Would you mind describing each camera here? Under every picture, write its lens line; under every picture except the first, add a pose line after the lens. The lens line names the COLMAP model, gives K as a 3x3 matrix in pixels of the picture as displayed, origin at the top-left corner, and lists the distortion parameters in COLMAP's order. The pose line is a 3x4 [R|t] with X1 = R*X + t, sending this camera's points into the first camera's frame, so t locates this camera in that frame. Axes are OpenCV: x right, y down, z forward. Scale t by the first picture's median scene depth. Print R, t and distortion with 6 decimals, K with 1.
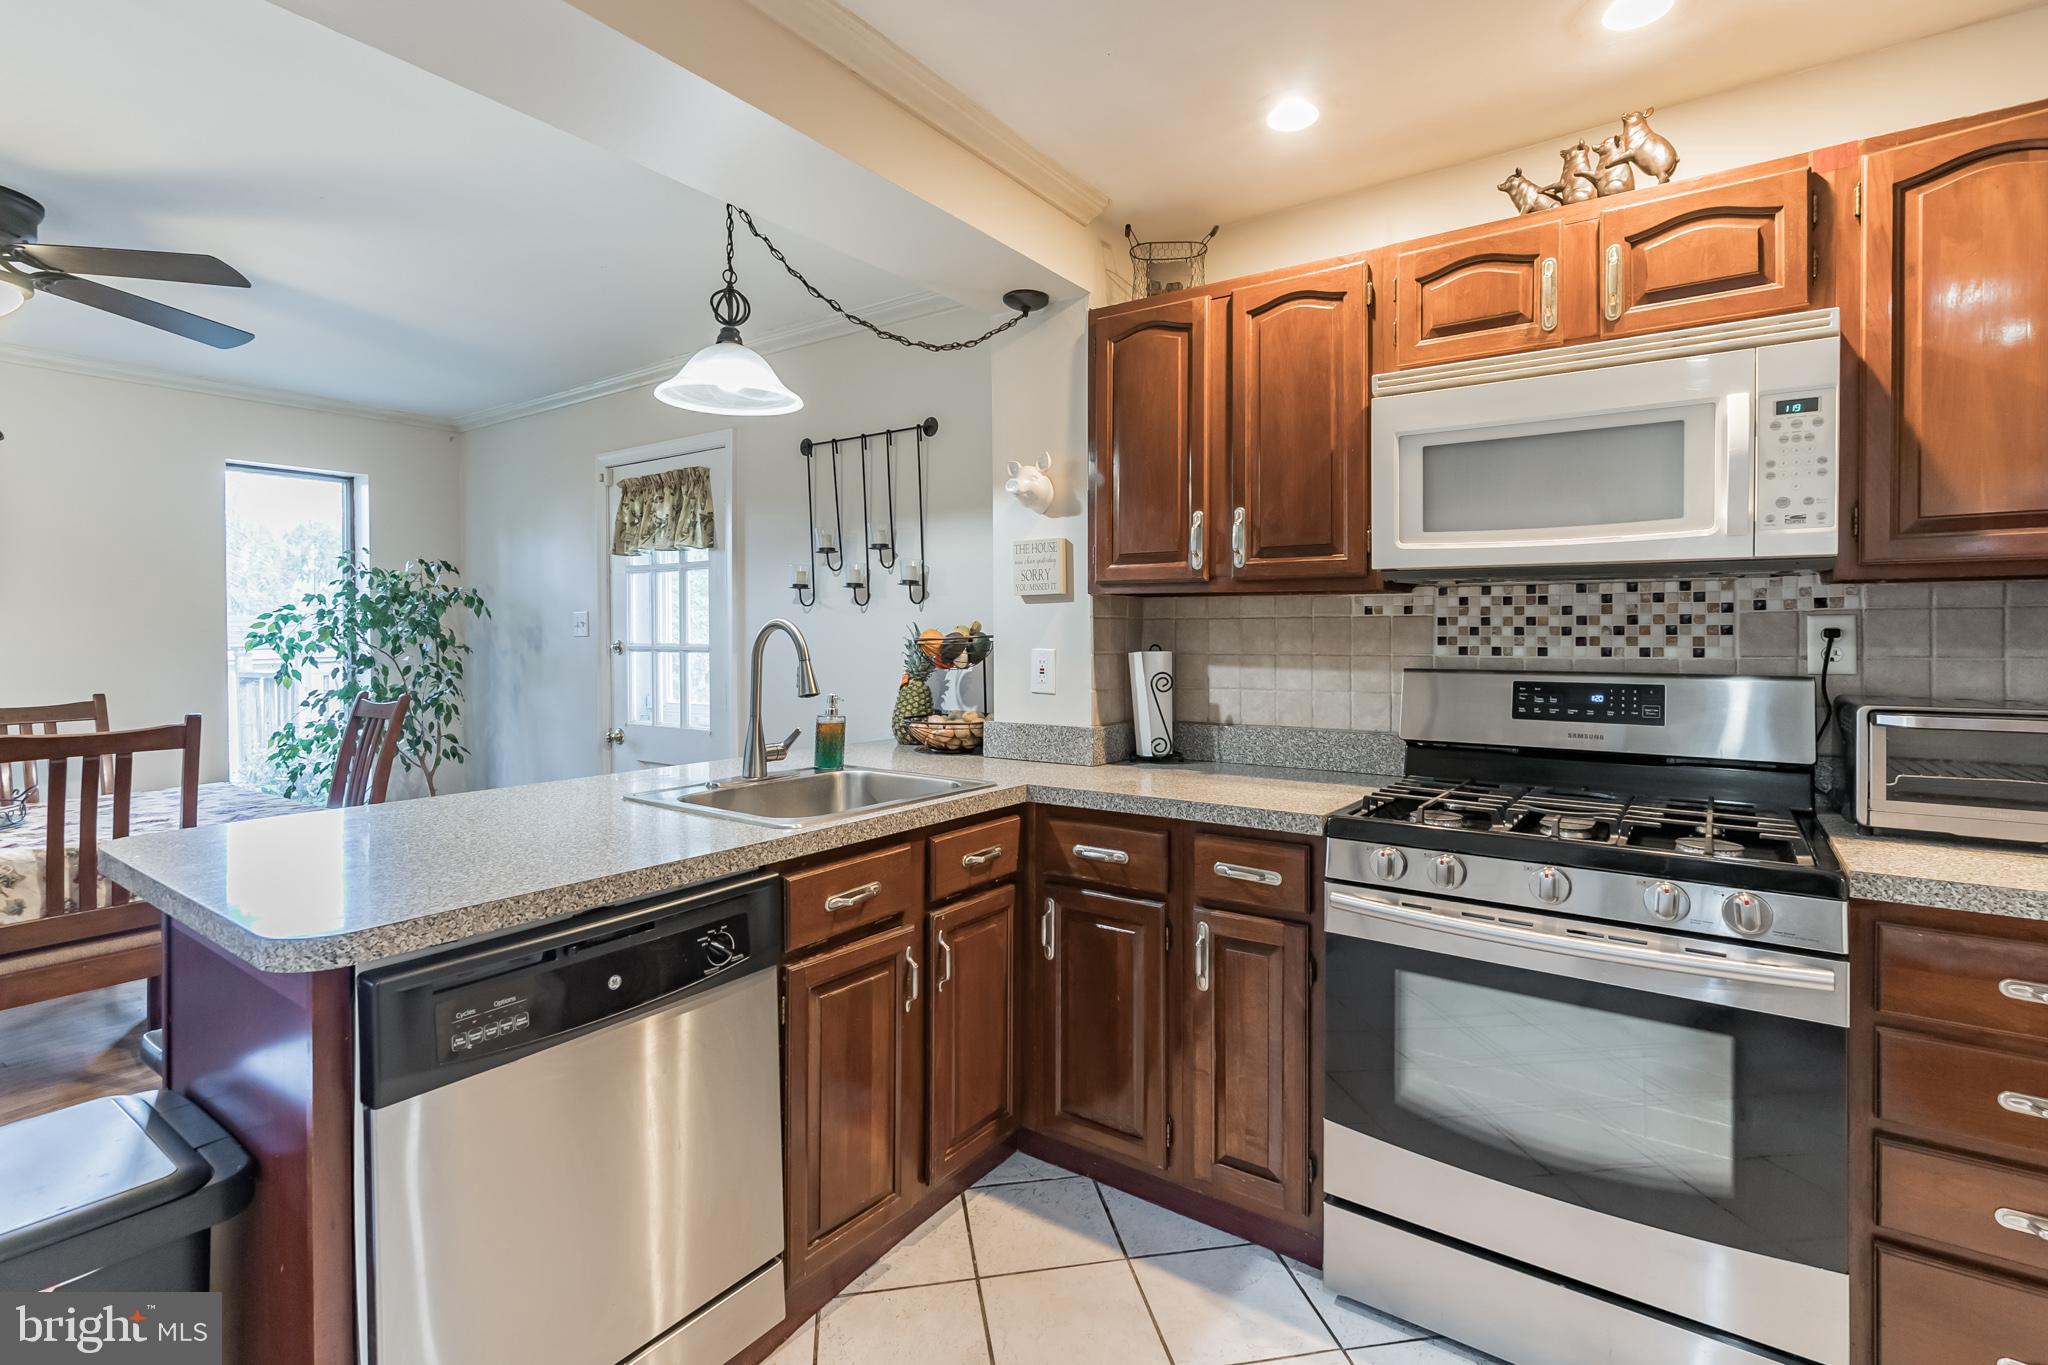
lens RADIAL K [[947.4, 0, 1027.5], [0, 947.4, 633.5], [0, 0, 1]] dist [-0.002093, 0.001390]
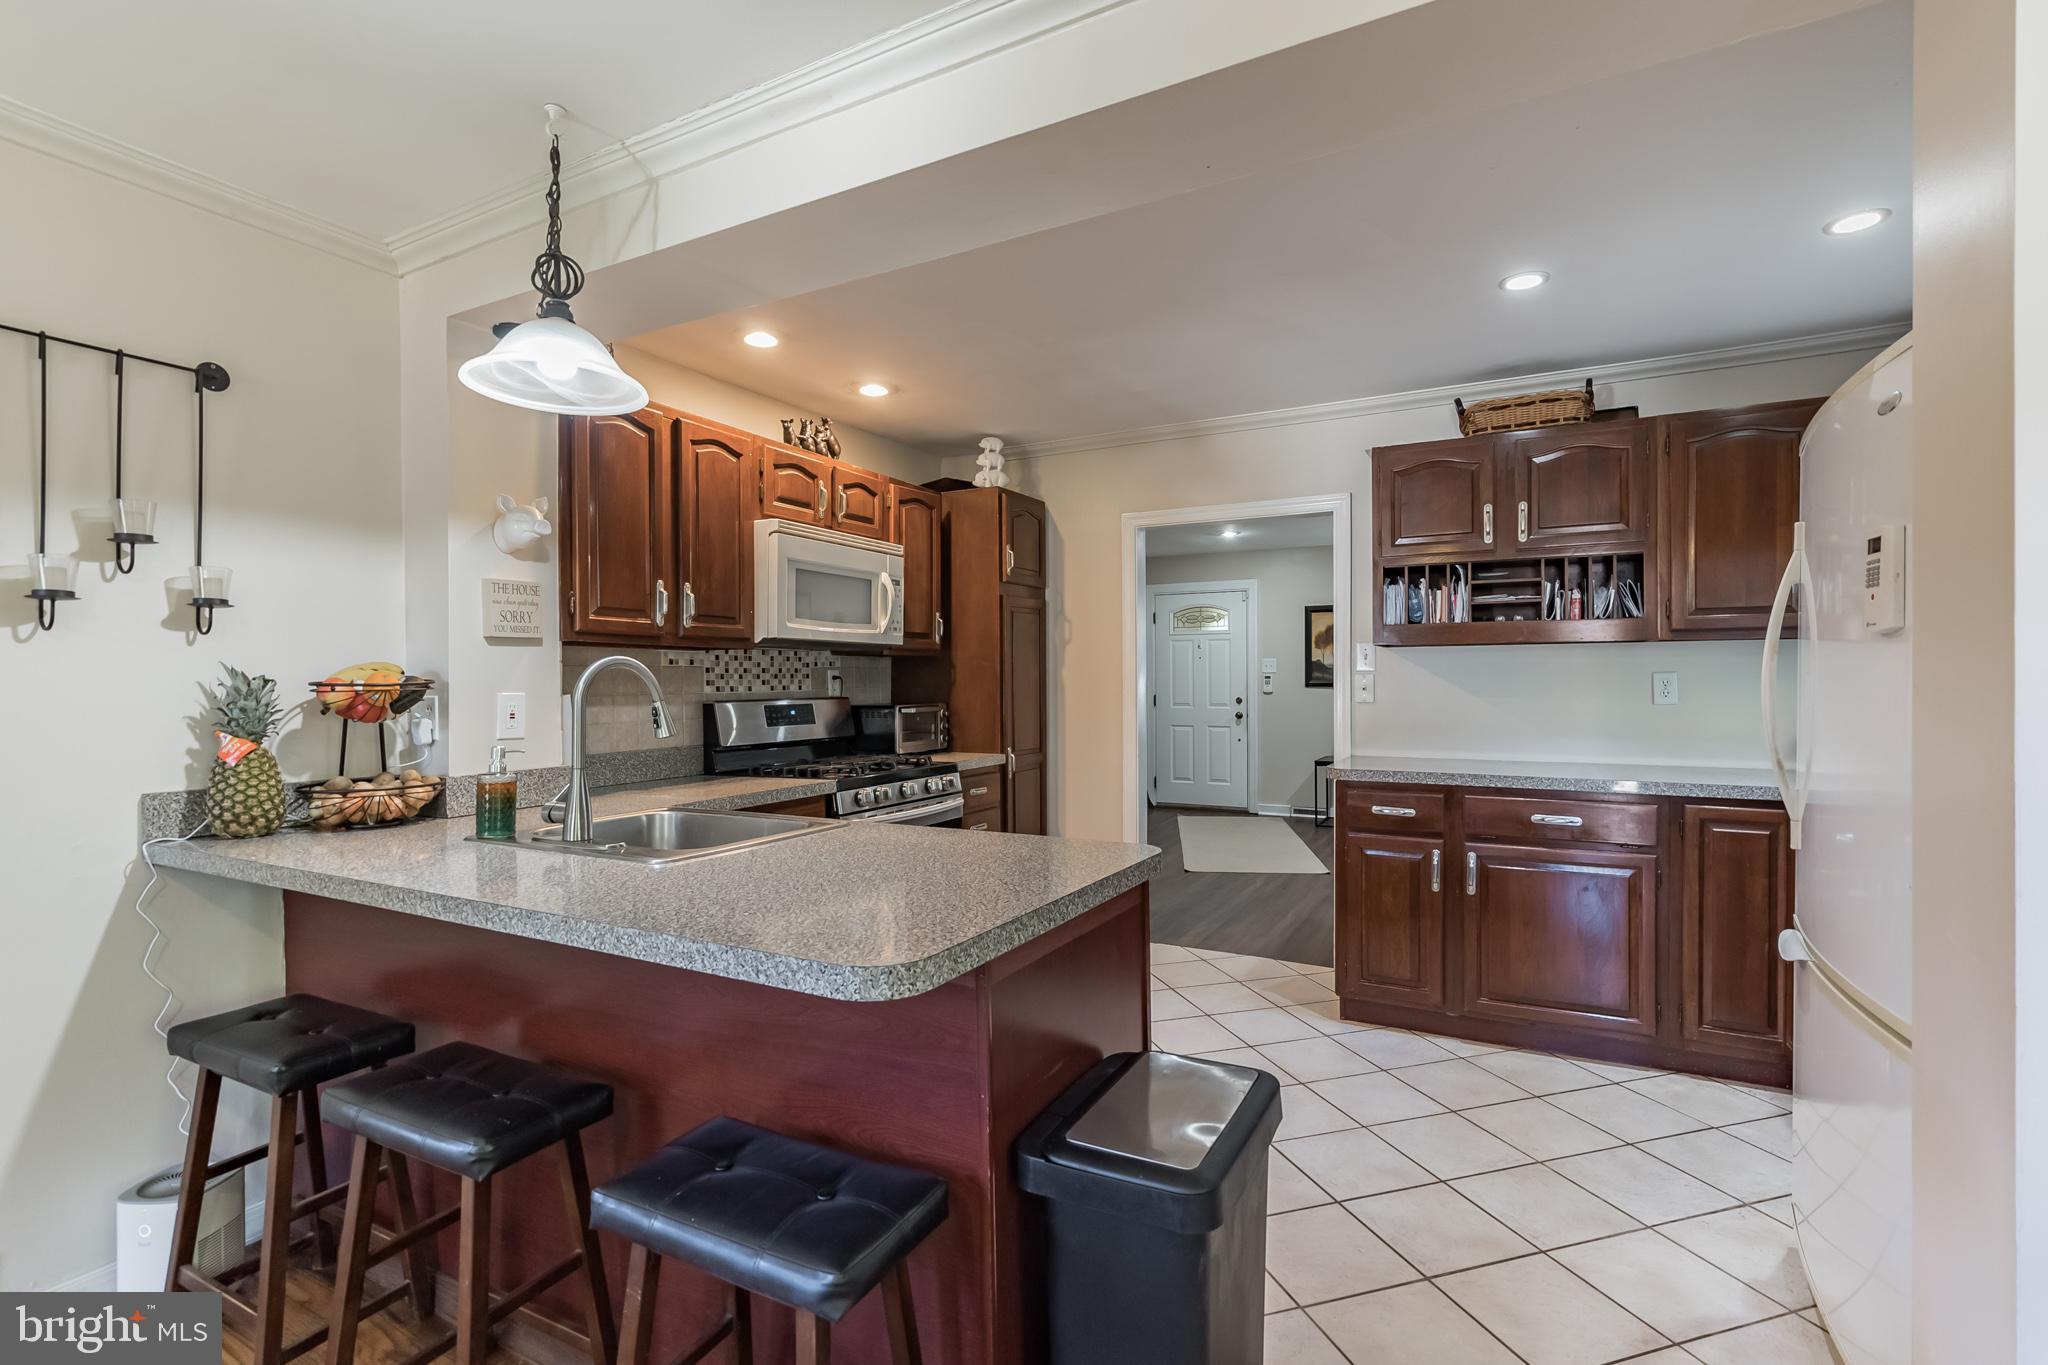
lens RADIAL K [[947.4, 0, 1008.7], [0, 947.4, 682.8], [0, 0, 1]] dist [-0.002093, 0.001390]
pose [[-0.106958, 0.000199, 0.994263, -1.107449], [0.011905, 0.999929, 0.001080, 0.011437], [-0.994192, 0.011952, -0.106953, 0.663394]]
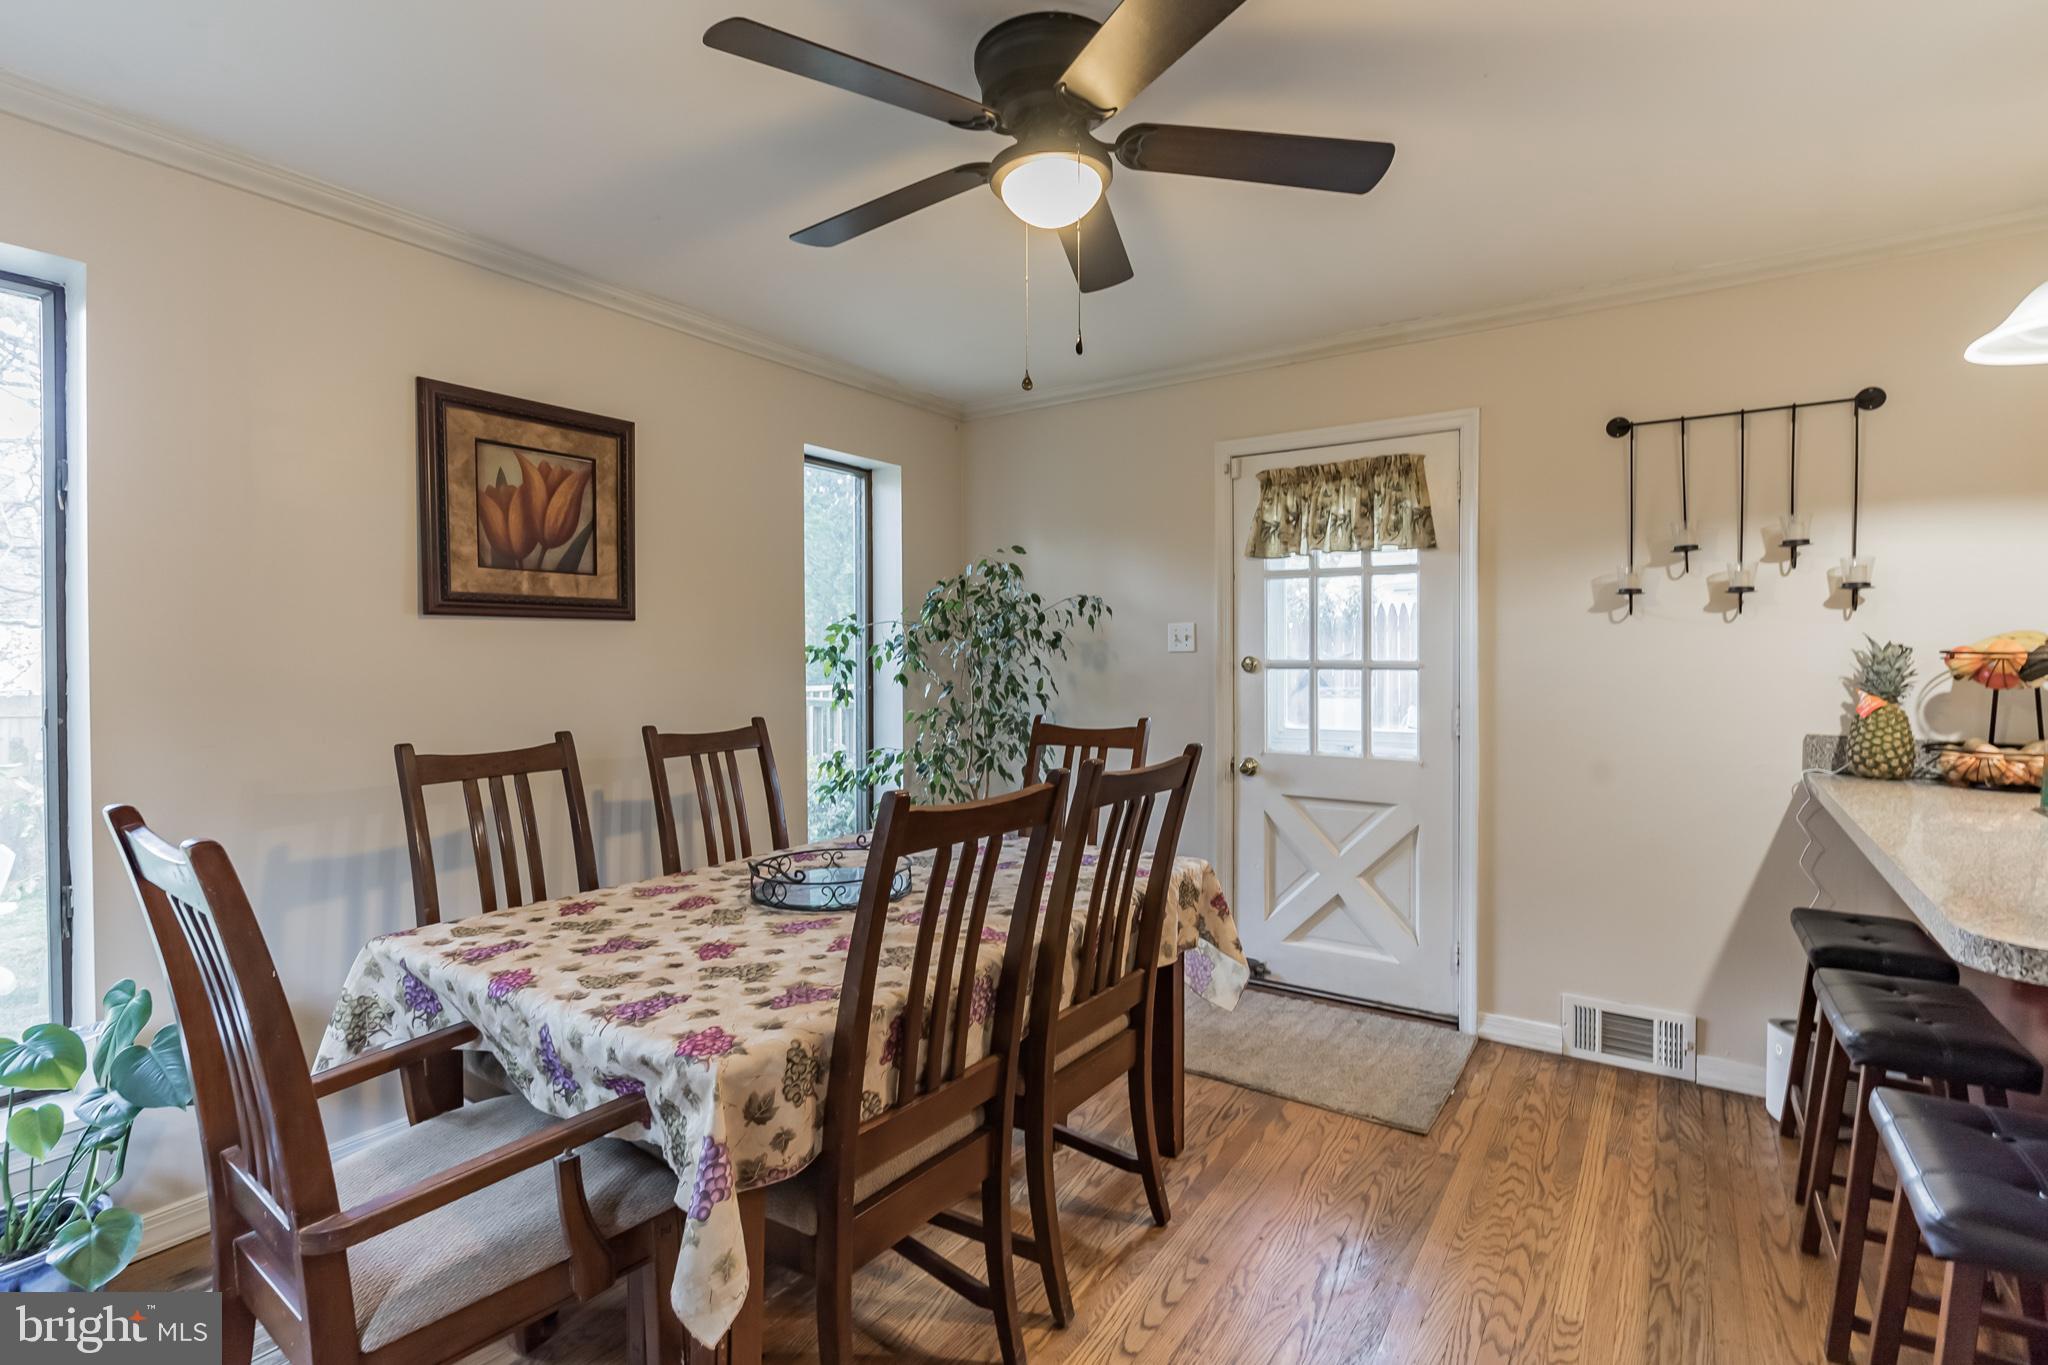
lens RADIAL K [[947.4, 0, 1040.8], [0, 947.4, 675.9], [0, 0, 1]] dist [-0.002093, 0.001390]
pose [[0.999844, 0.003058, 0.017411, -1.109991], [-0.003404, 0.999797, 0.019880, 0.014625], [-0.017347, -0.019936, 0.999651, 0.233373]]
